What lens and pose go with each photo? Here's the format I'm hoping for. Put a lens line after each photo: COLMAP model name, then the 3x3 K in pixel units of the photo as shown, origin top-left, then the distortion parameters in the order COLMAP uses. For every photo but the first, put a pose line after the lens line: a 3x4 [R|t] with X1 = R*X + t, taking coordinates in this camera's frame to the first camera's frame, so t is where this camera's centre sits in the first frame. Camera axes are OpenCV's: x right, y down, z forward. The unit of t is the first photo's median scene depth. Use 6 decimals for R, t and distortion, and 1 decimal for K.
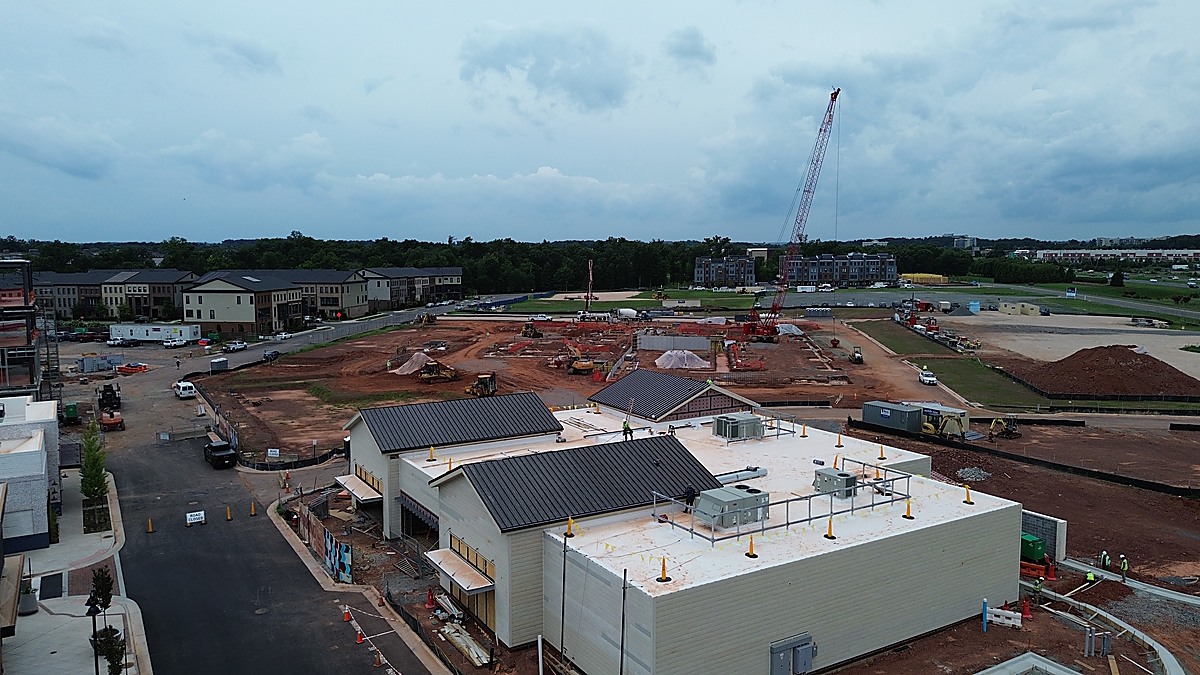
lens RADIAL K [[859.1, 0, 600.0], [0, 859.1, 337.5], [0, 0, 1]] dist [0.062828, -0.050174]
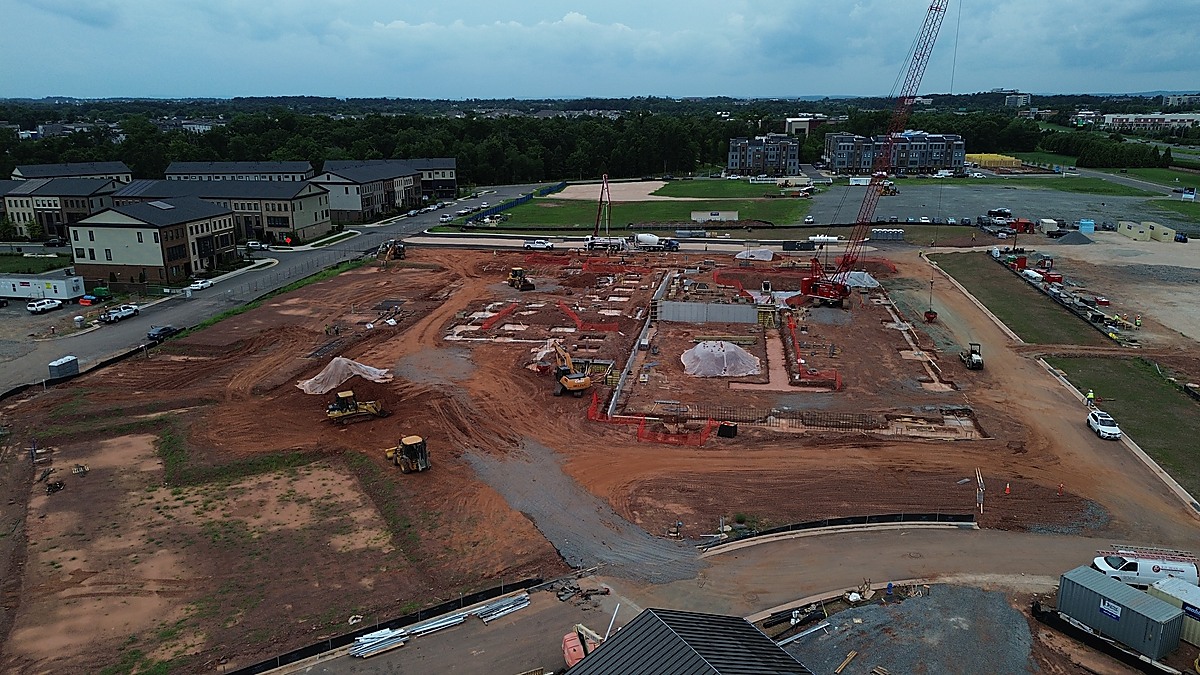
lens RADIAL K [[845.3, 0, 601.8], [0, 845.3, 325.3], [0, 0, 1]] dist [0.059568, -0.053212]
pose [[0.999597, 0.005884, -0.027757, 0.011914], [-0.001432, 0.987478, 0.157751, -0.072046], [0.028337, -0.157648, 0.987089, 0.208756]]
